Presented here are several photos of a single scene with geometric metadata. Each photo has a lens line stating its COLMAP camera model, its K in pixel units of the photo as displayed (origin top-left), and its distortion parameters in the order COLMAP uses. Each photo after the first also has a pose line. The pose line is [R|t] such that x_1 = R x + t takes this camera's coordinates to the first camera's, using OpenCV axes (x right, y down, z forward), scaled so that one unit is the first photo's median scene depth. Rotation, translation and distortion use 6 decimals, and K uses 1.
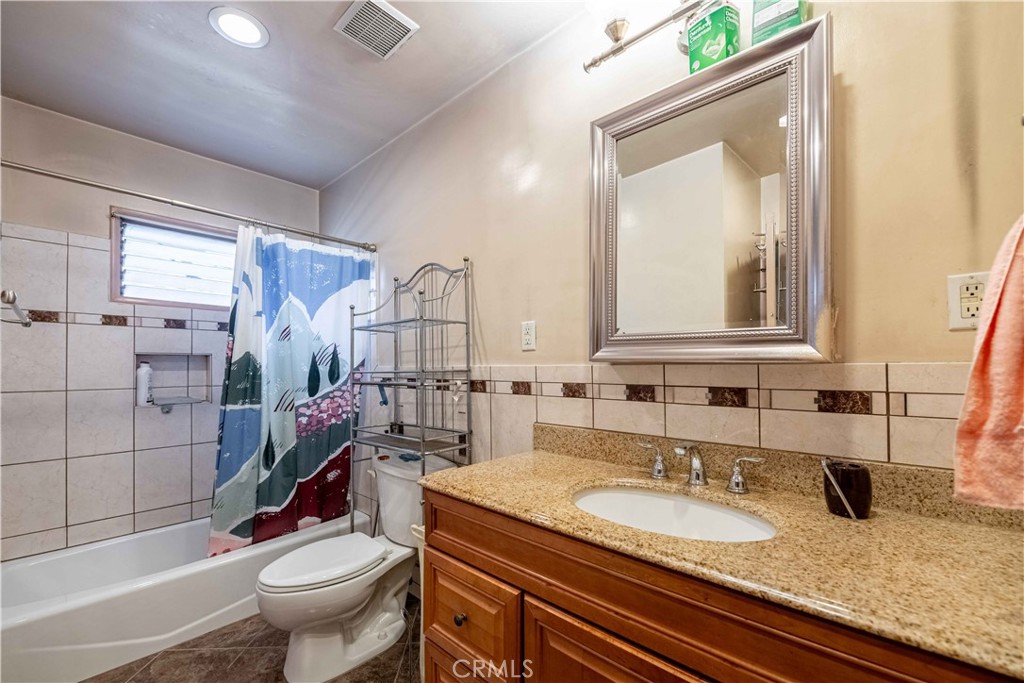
lens RADIAL K [[376.4, 0, 568.8], [0, 376.4, 362.3], [0, 0, 1]] dist [-0.000348, -0.006676]
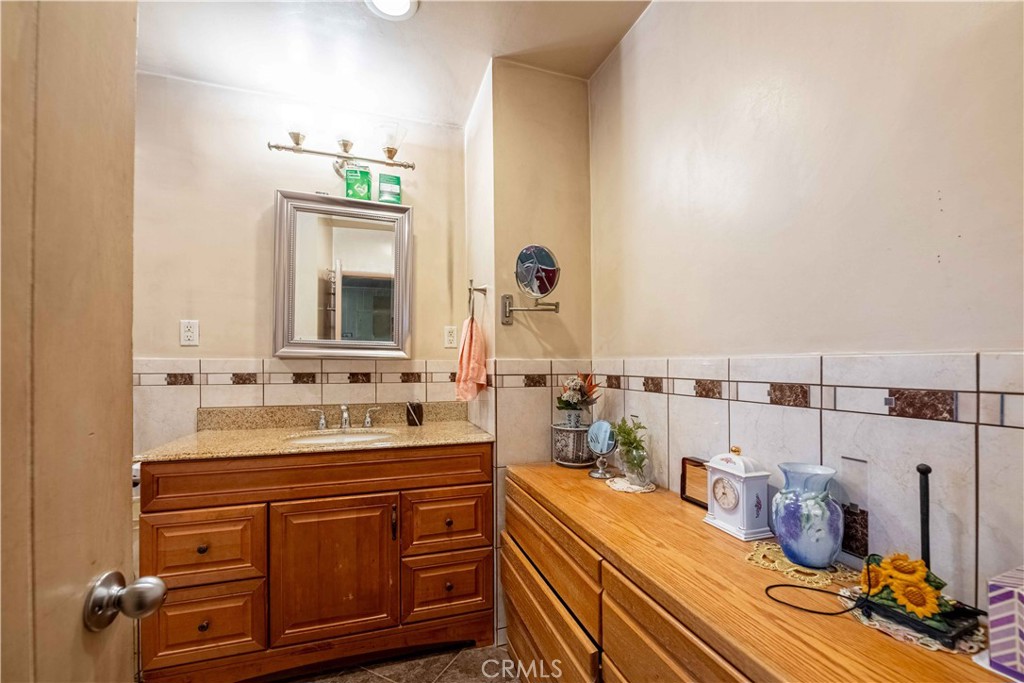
lens RADIAL K [[416.9, 0, 510.9], [0, 416.9, 368.1], [0, 0, 1]] dist [-0.000421, -0.004554]
pose [[0.484319, 0.000565, 0.874891, -0.880796], [-0.009730, 0.999941, 0.004741, 0.025074], [-0.874837, -0.010809, 0.484296, -0.548607]]
